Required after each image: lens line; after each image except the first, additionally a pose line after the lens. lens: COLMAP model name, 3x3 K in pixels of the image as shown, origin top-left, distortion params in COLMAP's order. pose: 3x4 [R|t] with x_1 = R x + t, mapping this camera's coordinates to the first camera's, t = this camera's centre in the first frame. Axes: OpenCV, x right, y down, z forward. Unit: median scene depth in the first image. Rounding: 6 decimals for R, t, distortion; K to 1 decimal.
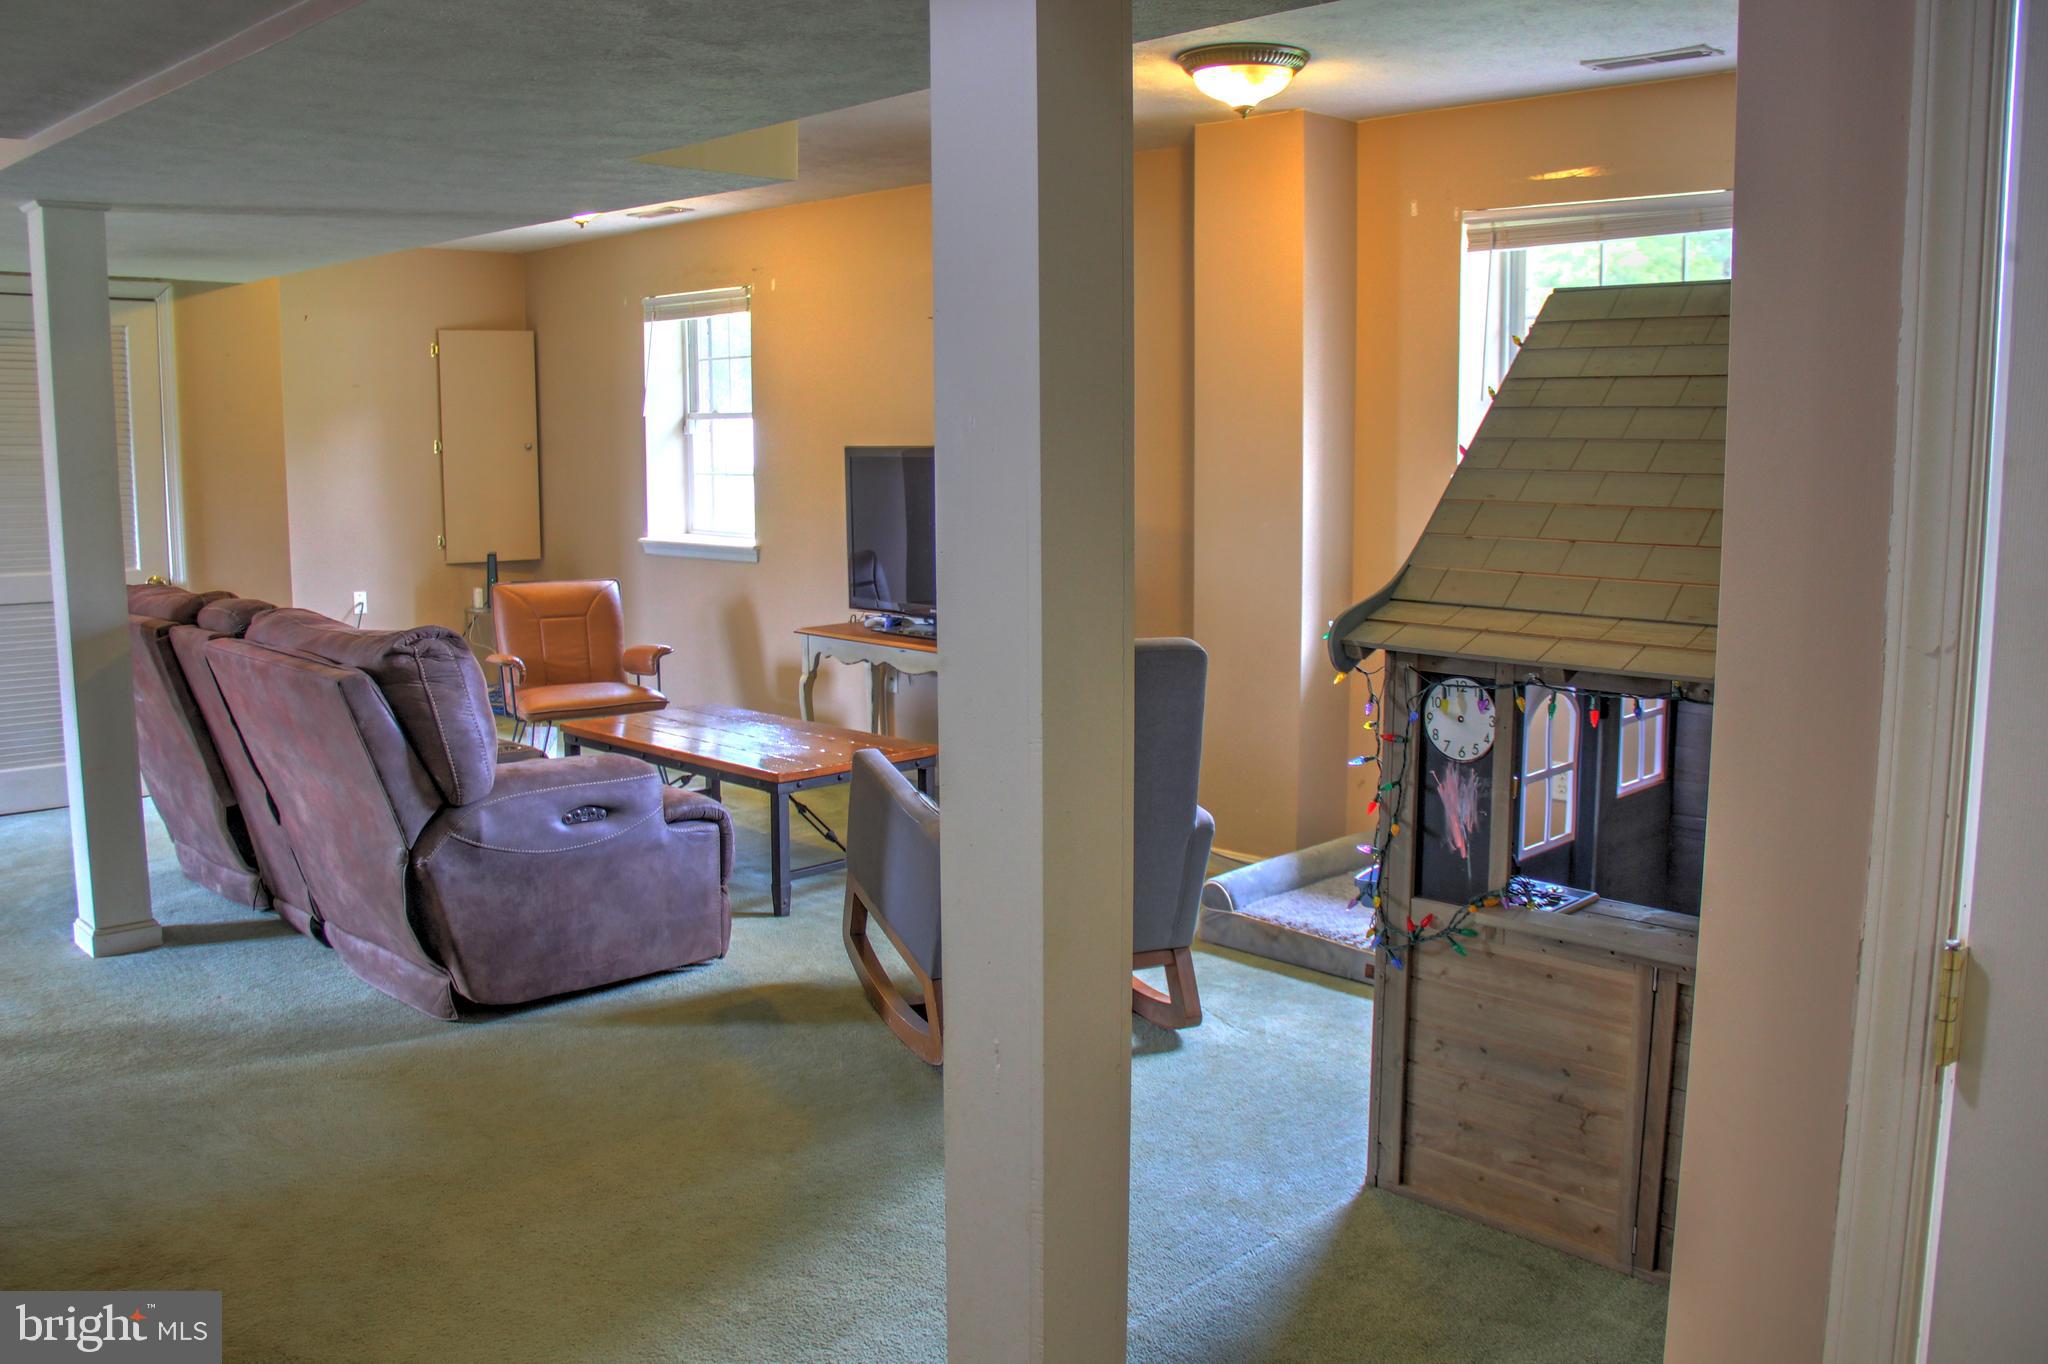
lens RADIAL K [[1687.7, 0, 1024.0], [0, 1687.7, 682.0], [0, 0, 1]] dist [-0.177465, 0.124608]
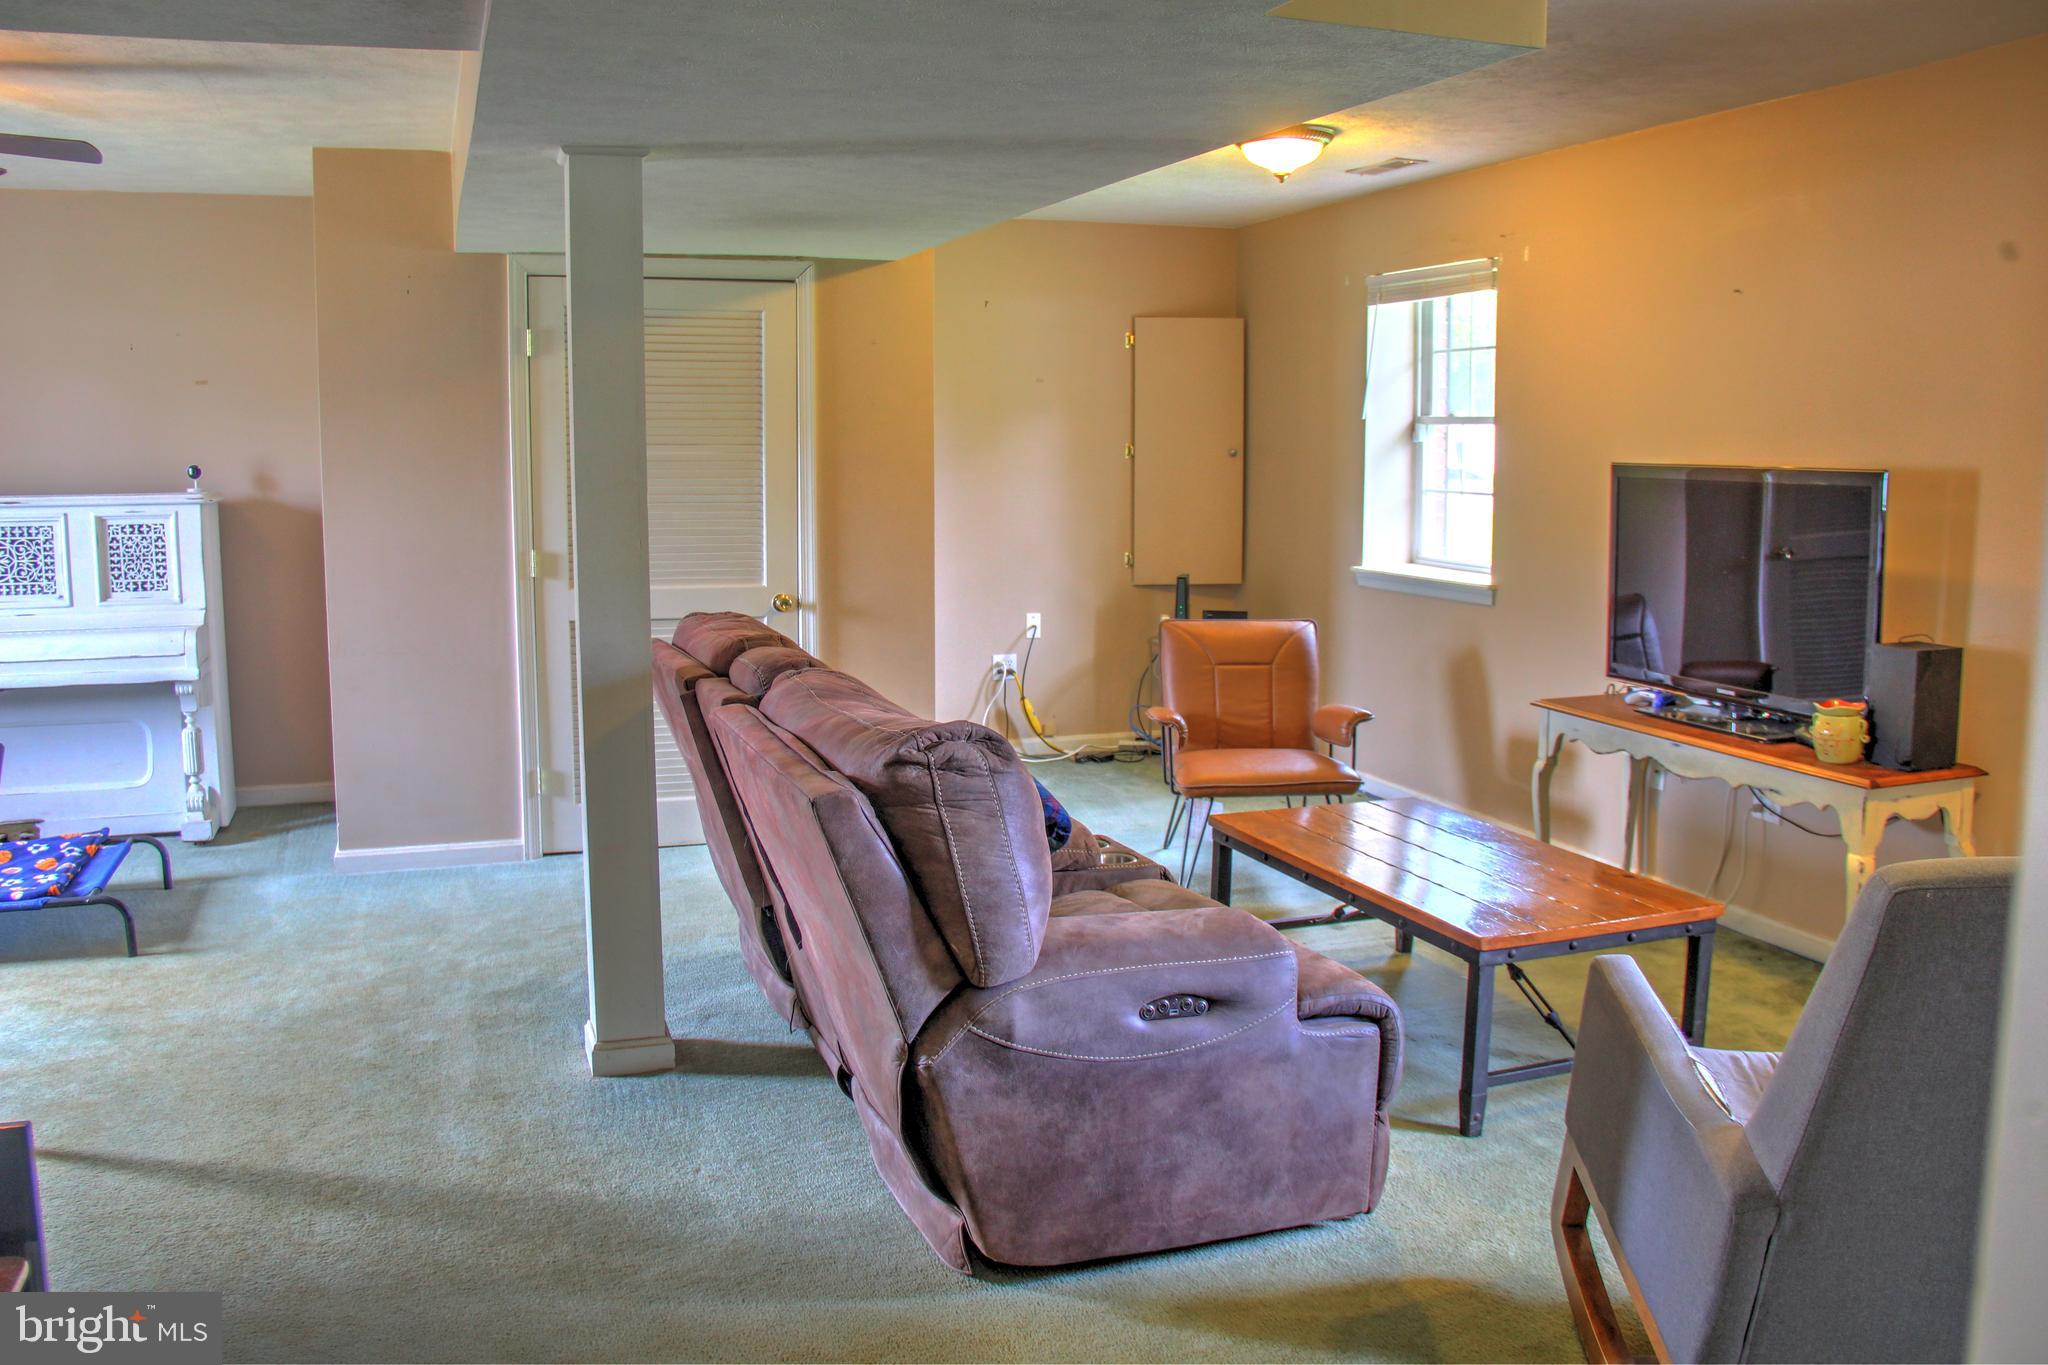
lens RADIAL K [[1687.7, 0, 1024.0], [0, 1687.7, 682.5], [0, 0, 1]] dist [-0.177465, 0.124608]
pose [[0.901801, 0.061825, -0.427707, -0.033563], [-0.062752, 0.997958, 0.011945, -0.052711], [0.427572, 0.016068, 0.903838, 0.333283]]
